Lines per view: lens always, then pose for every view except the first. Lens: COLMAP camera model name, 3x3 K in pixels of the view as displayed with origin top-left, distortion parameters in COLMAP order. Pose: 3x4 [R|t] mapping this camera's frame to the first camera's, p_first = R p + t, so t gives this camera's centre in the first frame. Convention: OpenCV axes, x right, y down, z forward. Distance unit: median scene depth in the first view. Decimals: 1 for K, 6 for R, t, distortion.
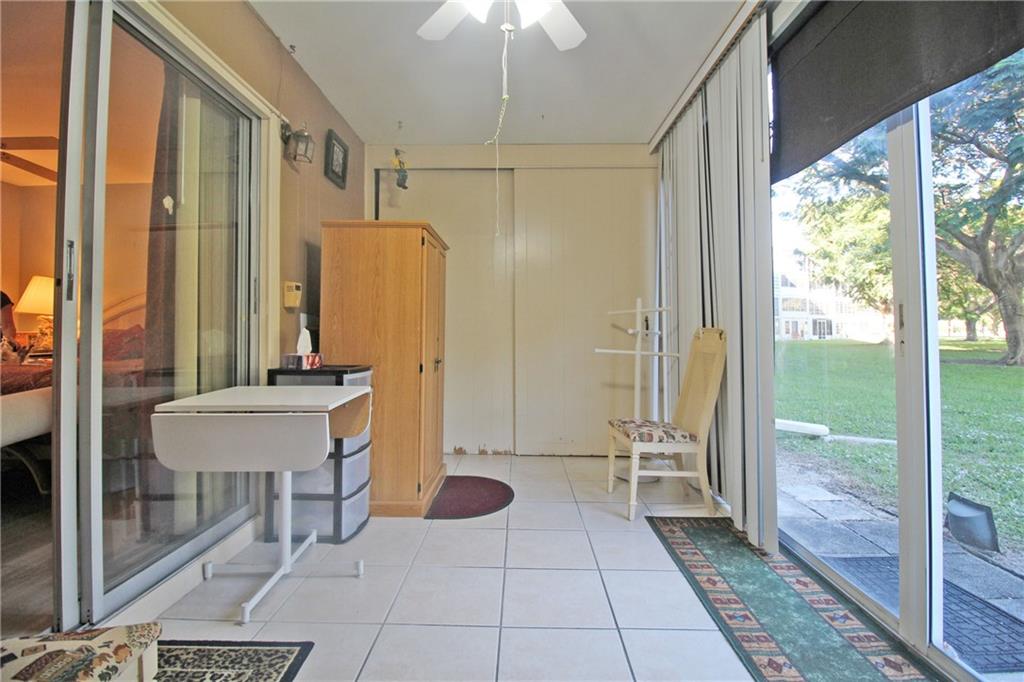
lens RADIAL K [[478.1, 0, 518.3], [0, 478.1, 321.0], [0, 0, 1]] dist [0.003443, -0.014107]
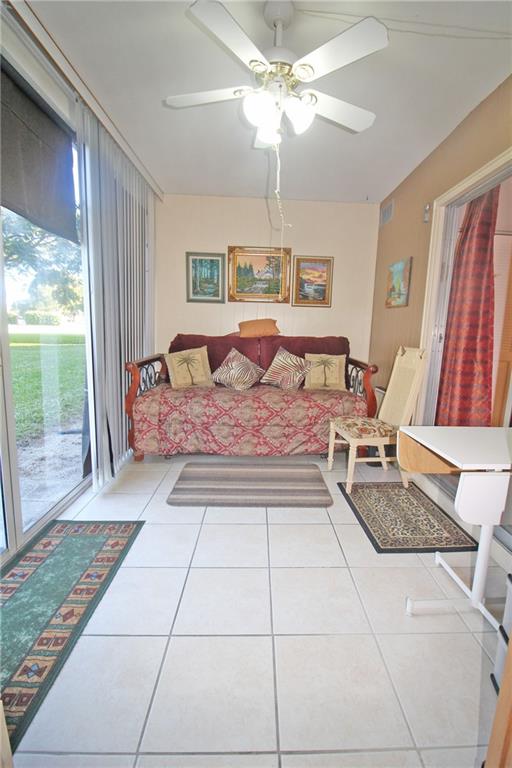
lens RADIAL K [[358.6, 0, 268.6], [0, 358.6, 387.8], [0, 0, 1]] dist [0.003443, -0.014107]
pose [[-0.998498, -0.030028, -0.045834, 0.028523], [-0.036016, 0.990055, 0.135996, -0.054147], [0.041295, 0.137442, -0.989649, 1.732452]]
